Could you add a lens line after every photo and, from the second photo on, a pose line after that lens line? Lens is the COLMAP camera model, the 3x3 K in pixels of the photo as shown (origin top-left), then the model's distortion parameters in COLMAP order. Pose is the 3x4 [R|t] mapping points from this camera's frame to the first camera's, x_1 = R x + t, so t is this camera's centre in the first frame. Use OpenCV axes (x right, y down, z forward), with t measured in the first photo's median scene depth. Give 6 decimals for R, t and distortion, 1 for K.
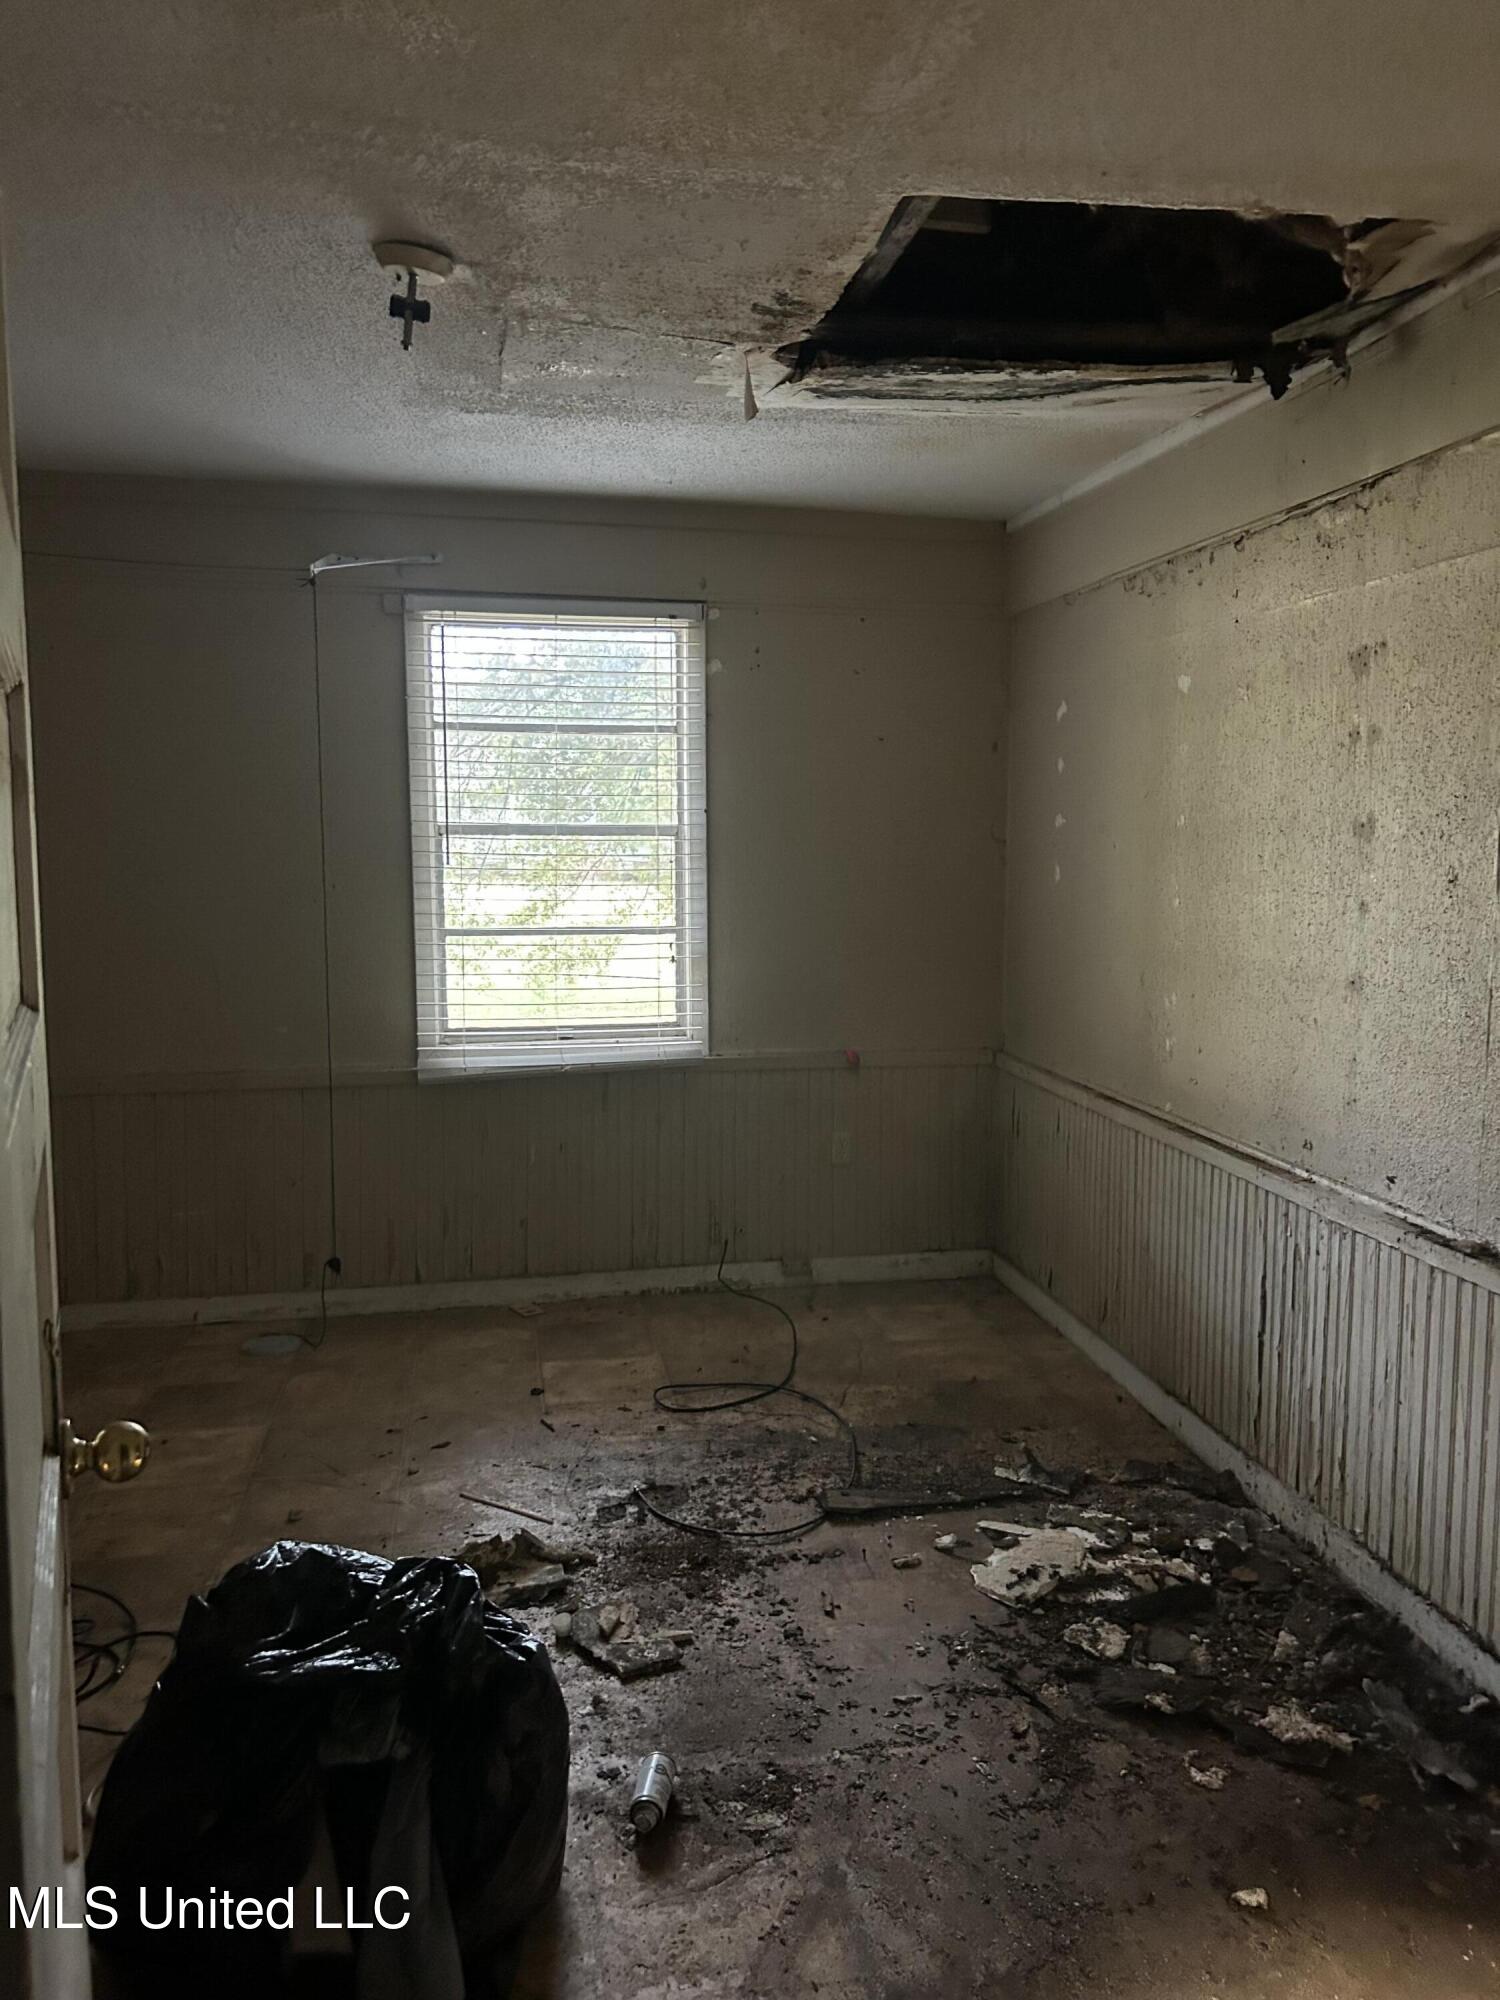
lens RADIAL K [[1510.7, 0, 750.0], [0, 1510.7, 1000.0], [0, 0, 1]] dist [0.109177, -0.001894]
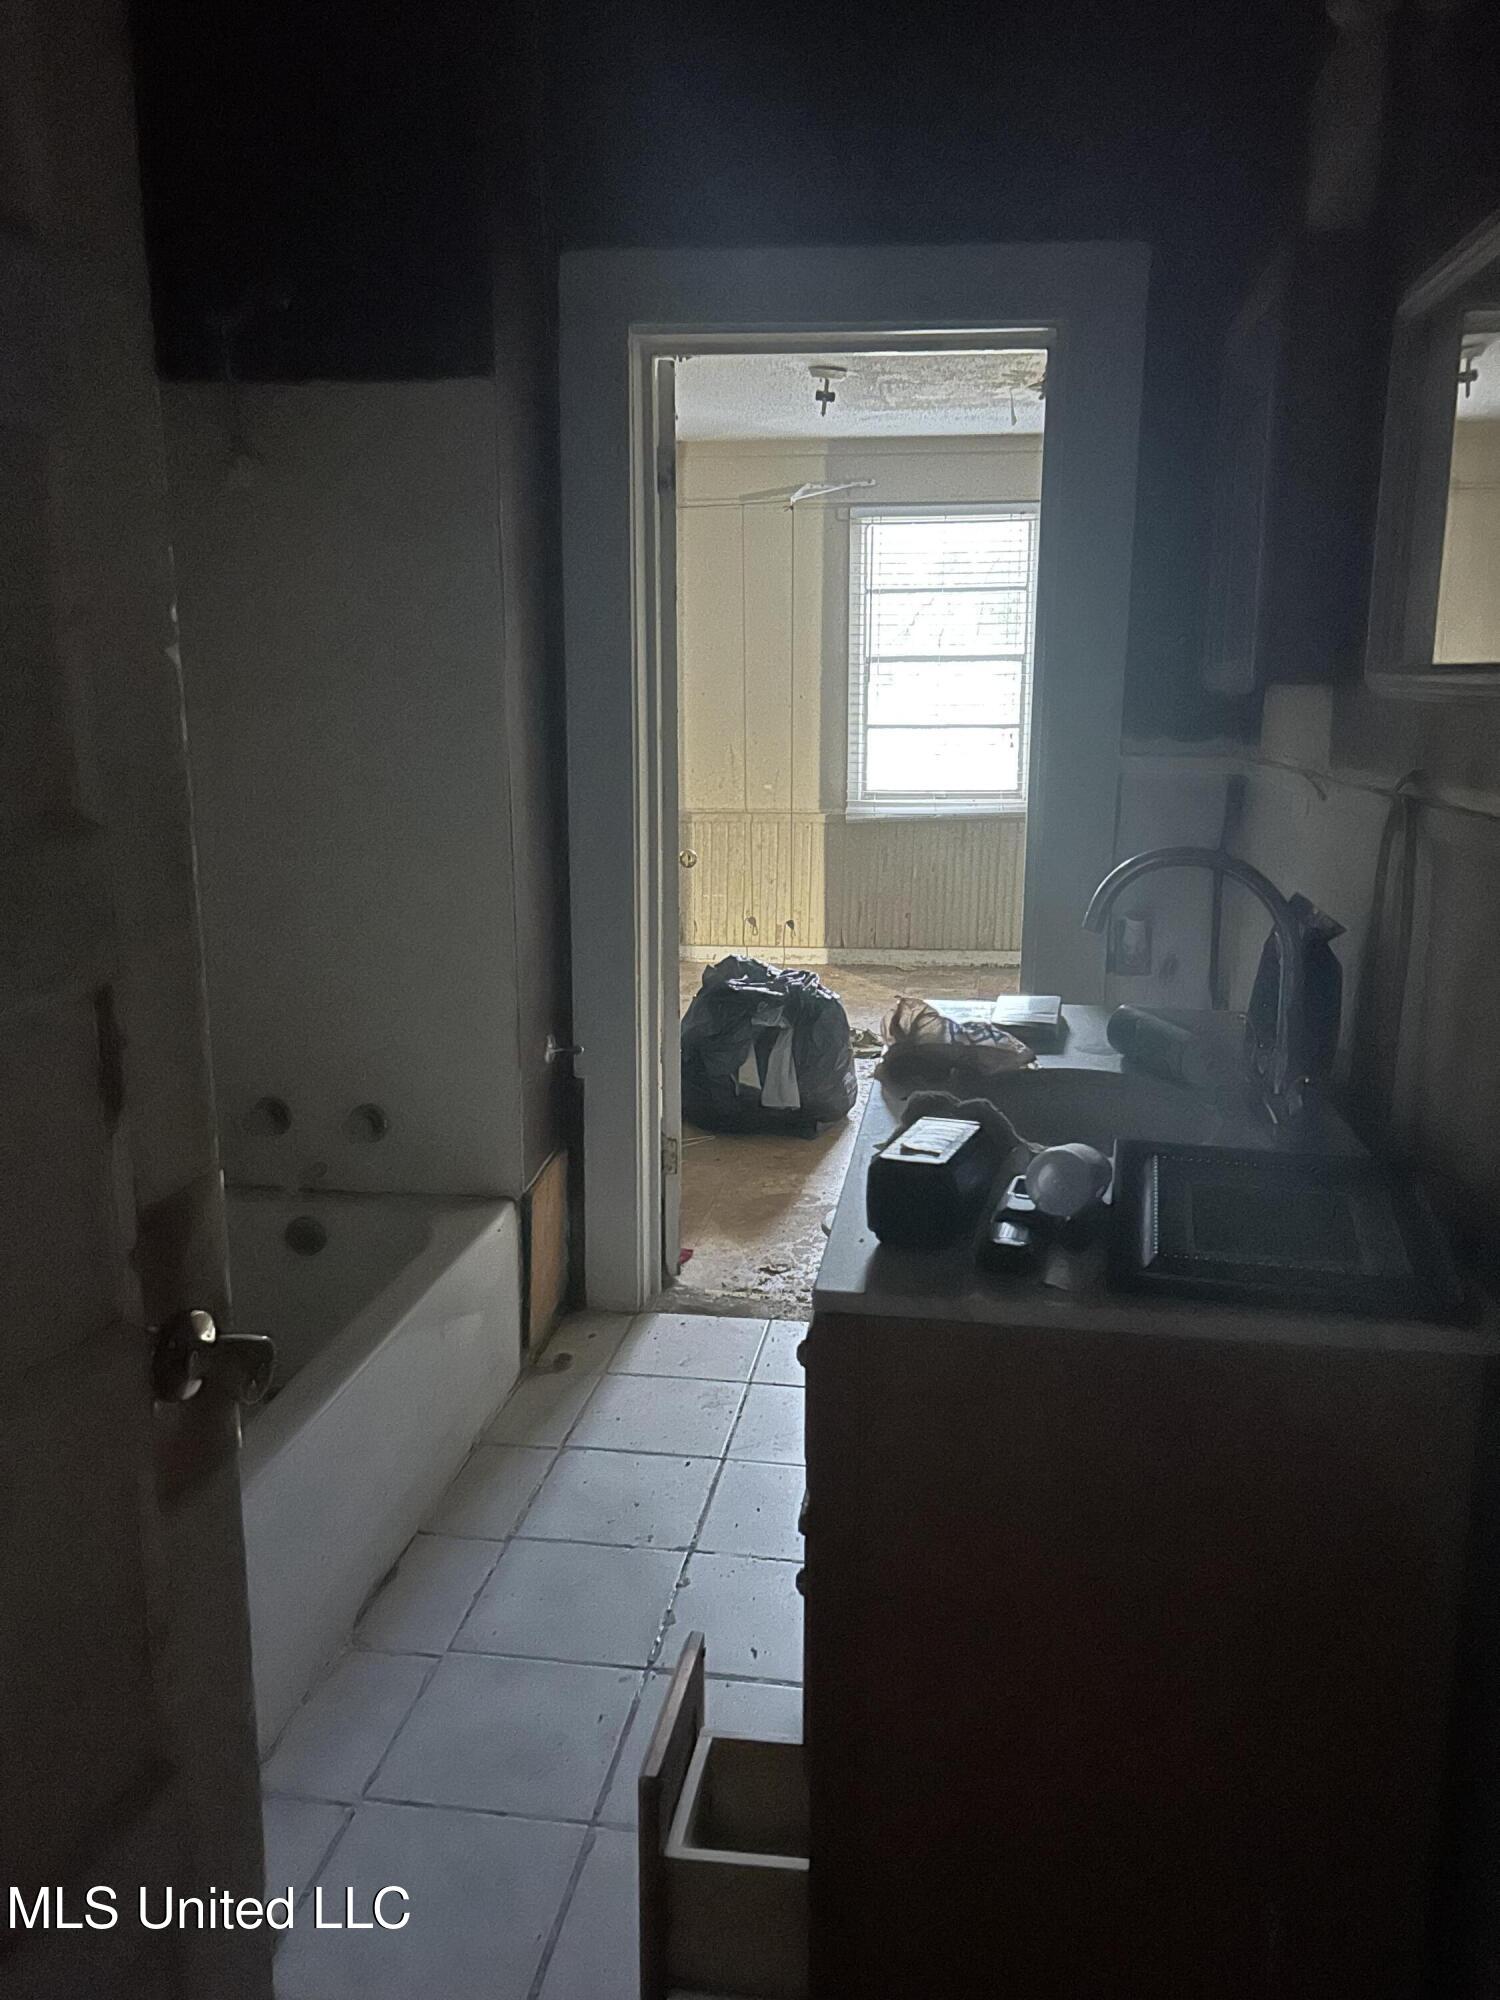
lens RADIAL K [[1510.7, 0, 750.0], [0, 1510.7, 1000.0], [0, 0, 1]] dist [0.109177, -0.001894]
pose [[0.944001, 0.068916, -0.322664, 0.211595], [-0.036279, 0.993694, 0.106097, 0.075658], [0.327941, -0.088450, 0.940548, -0.543978]]
